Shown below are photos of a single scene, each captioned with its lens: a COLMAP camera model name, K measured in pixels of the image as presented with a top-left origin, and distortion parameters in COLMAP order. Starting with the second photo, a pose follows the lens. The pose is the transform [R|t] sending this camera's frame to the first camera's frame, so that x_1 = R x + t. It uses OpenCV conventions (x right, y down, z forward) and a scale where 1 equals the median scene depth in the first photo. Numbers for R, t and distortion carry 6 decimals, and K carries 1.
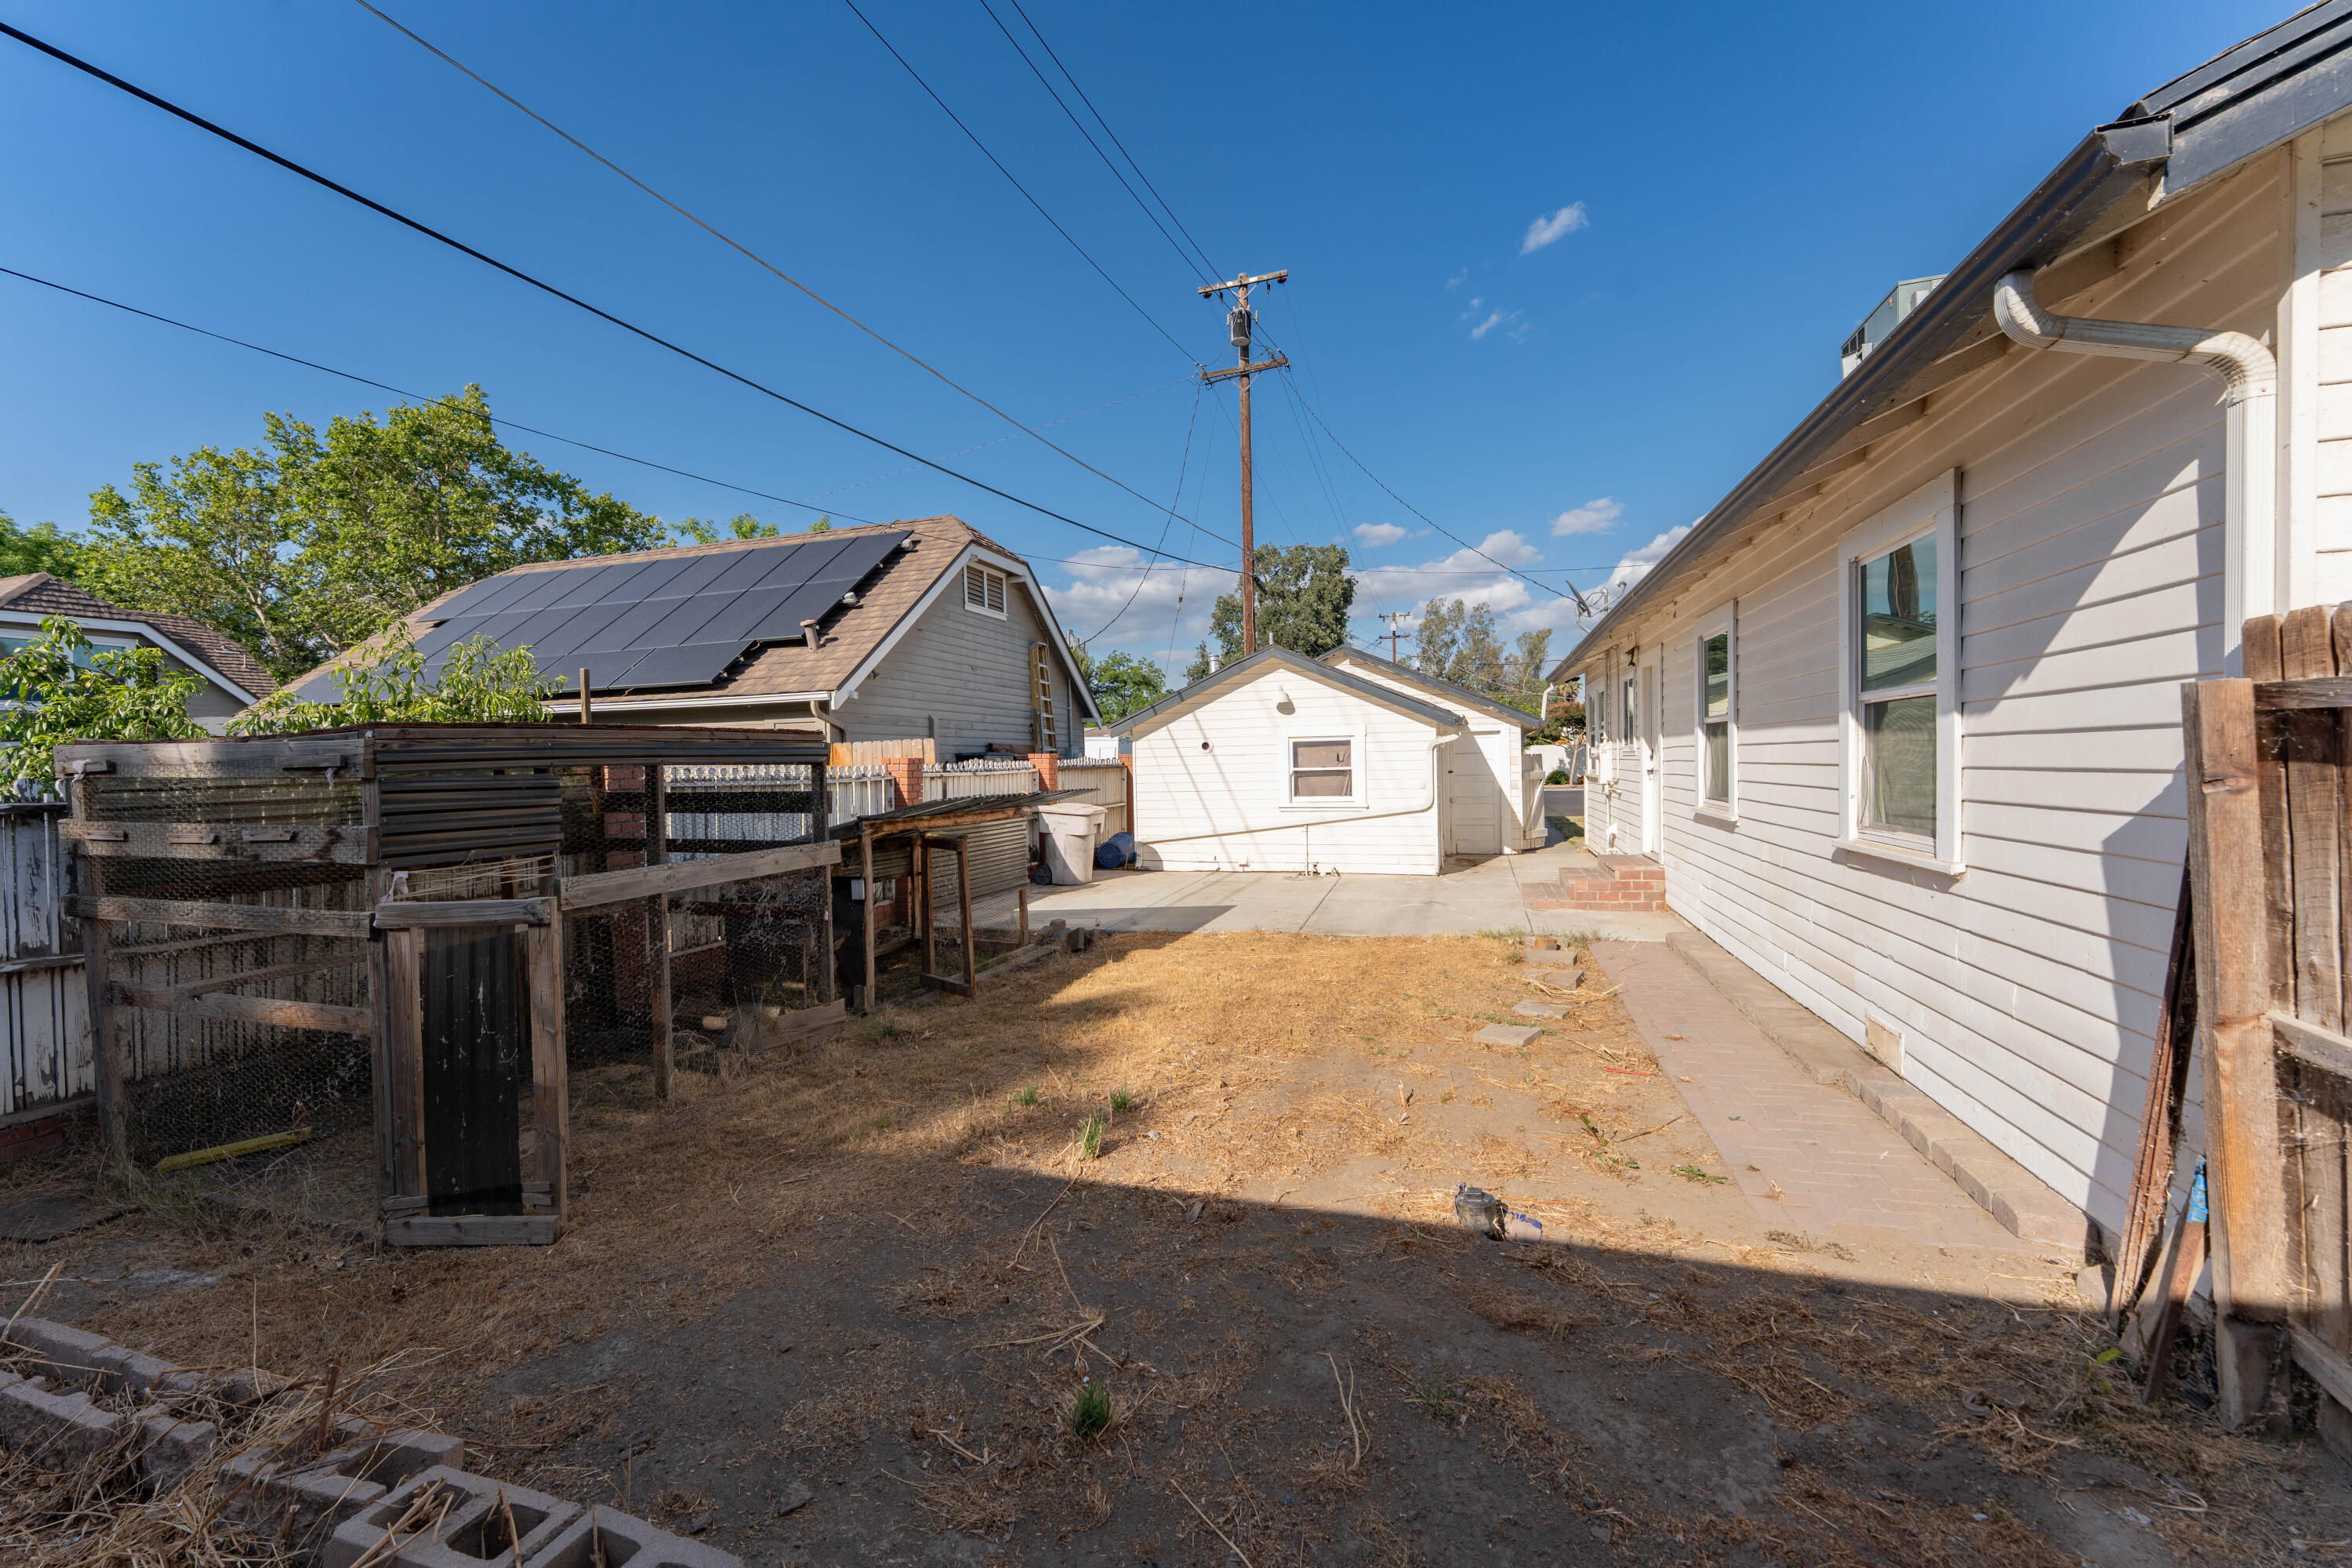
lens RADIAL K [[943.1, 0, 1167.5], [0, 943.1, 795.4], [0, 0, 1]] dist [0.000002, -0.001421]
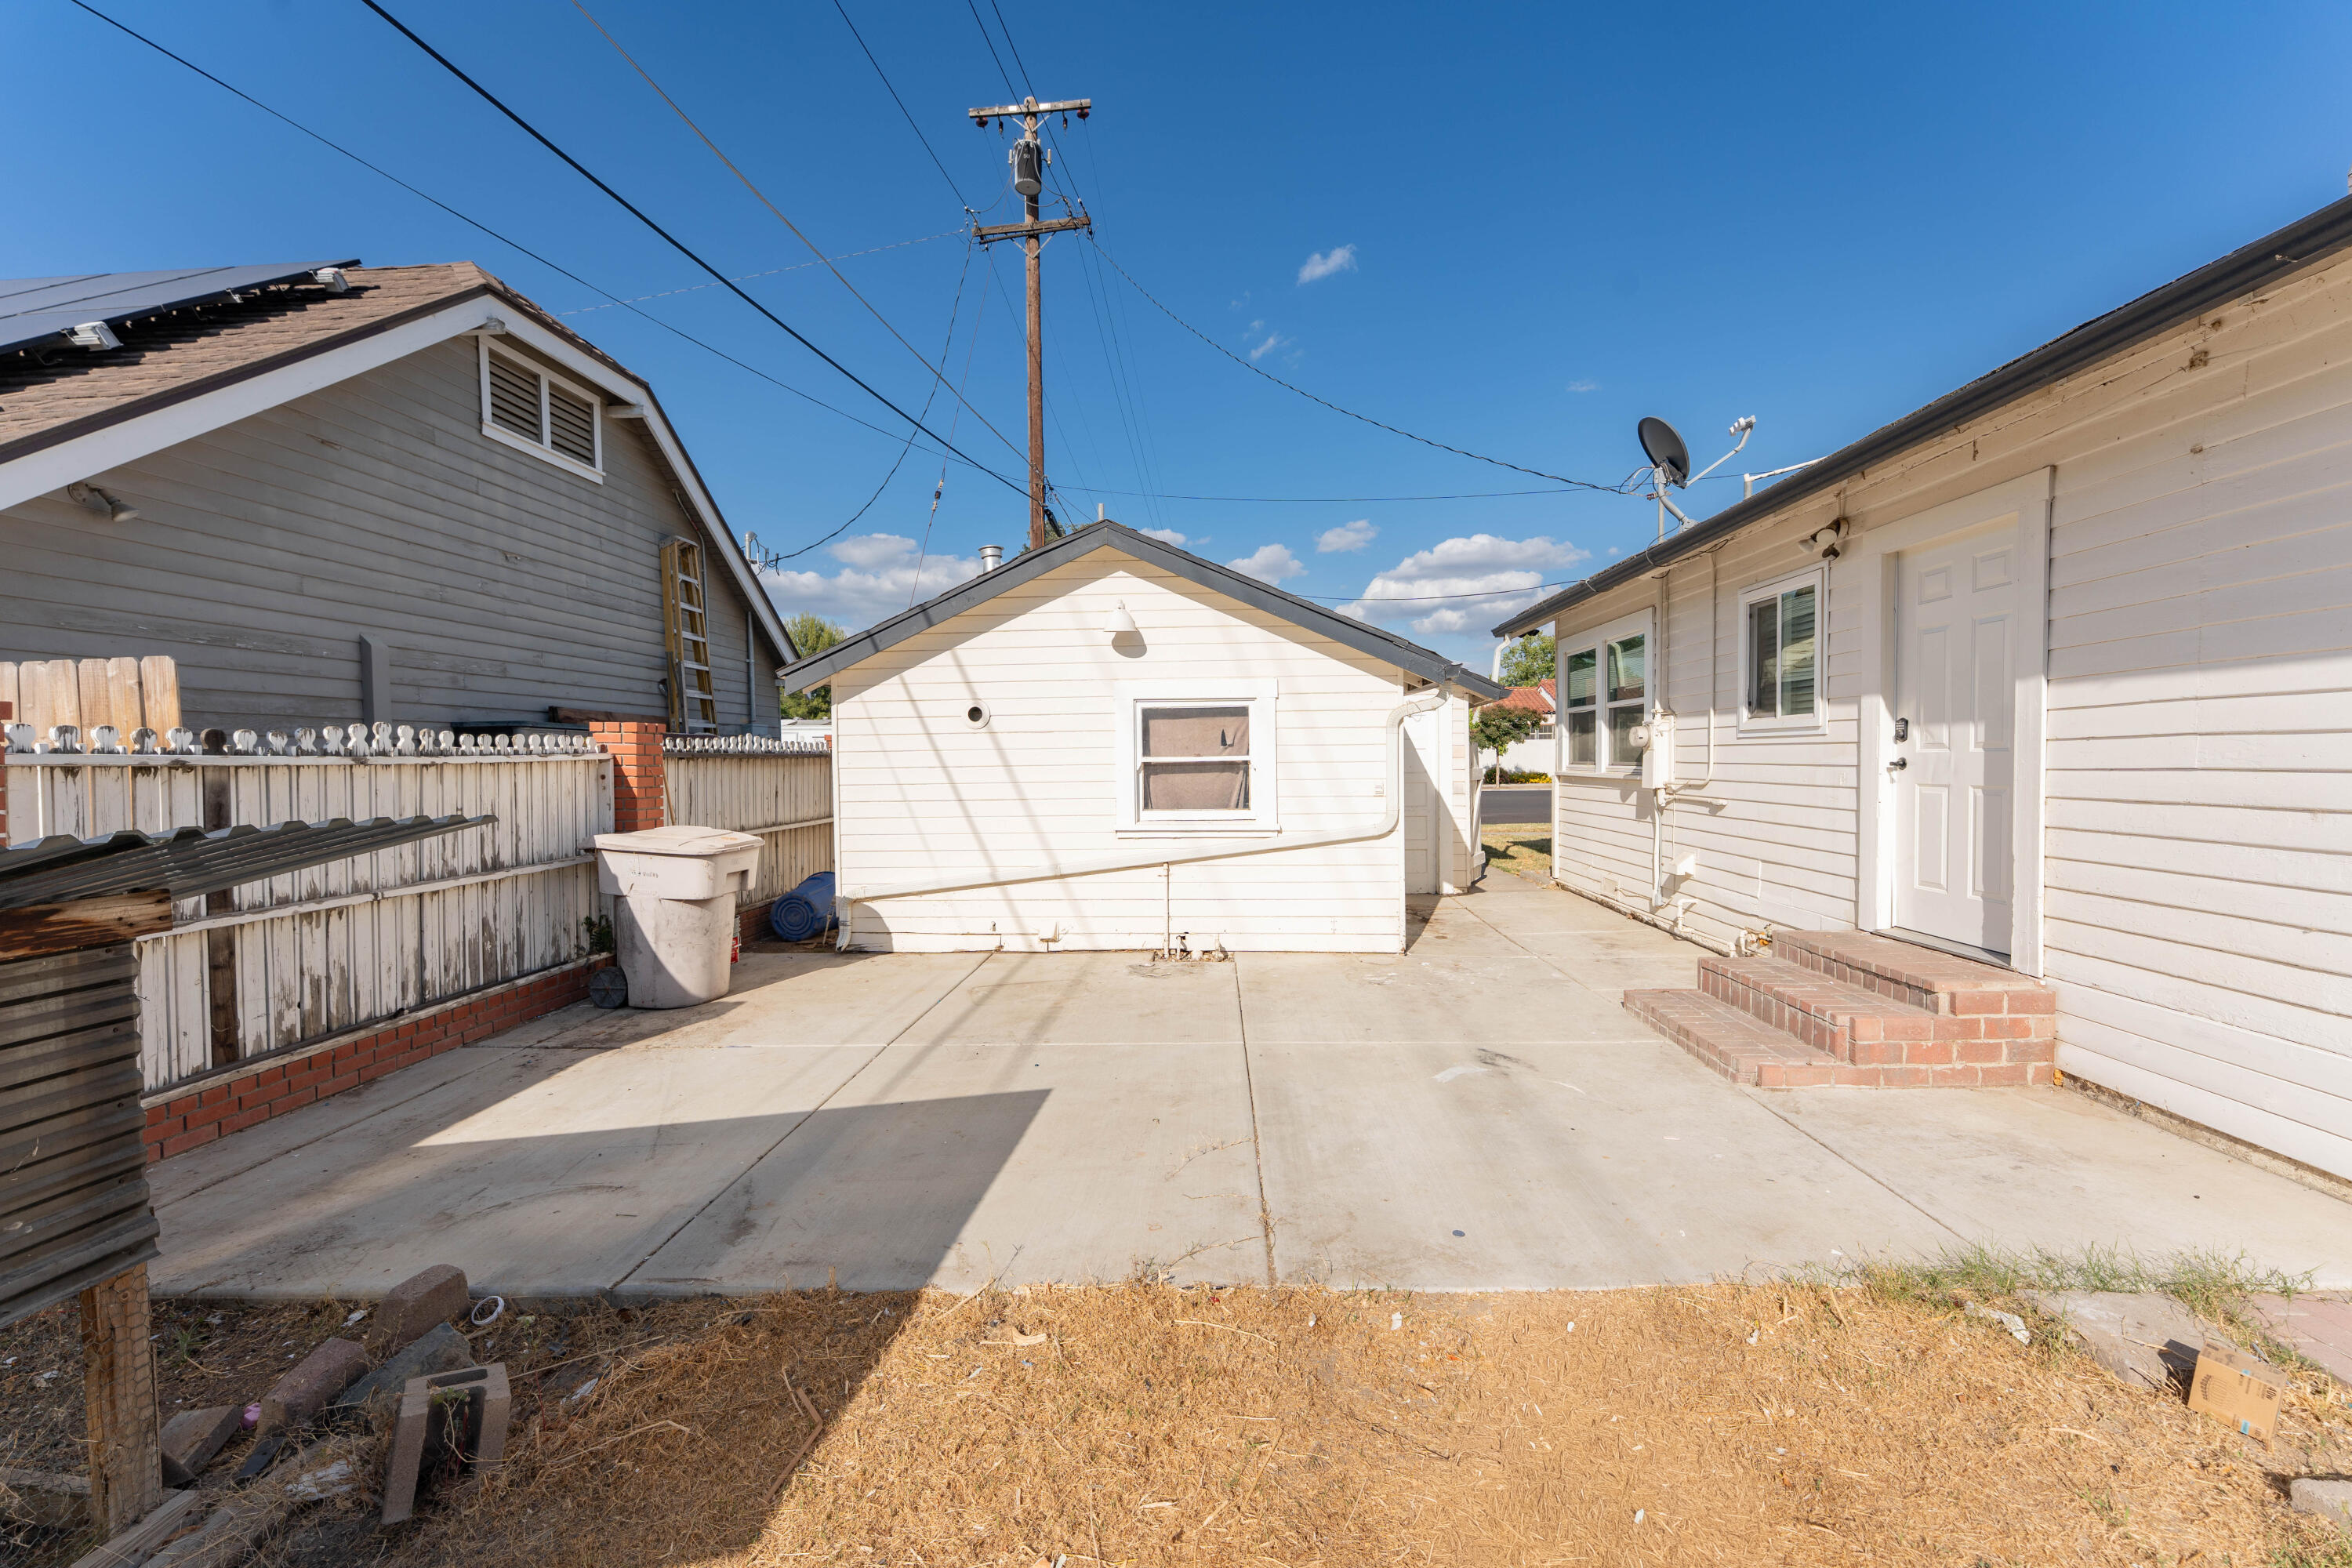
lens RADIAL K [[943.1, 0, 1185.1], [0, 943.1, 813.2], [0, 0, 1]] dist [0.000002, -0.001421]
pose [[0.969221, -0.004557, 0.246150, 0.024256], [-0.000042, 0.999826, 0.018678, -0.007025], [-0.246192, -0.018113, 0.969052, 0.464924]]
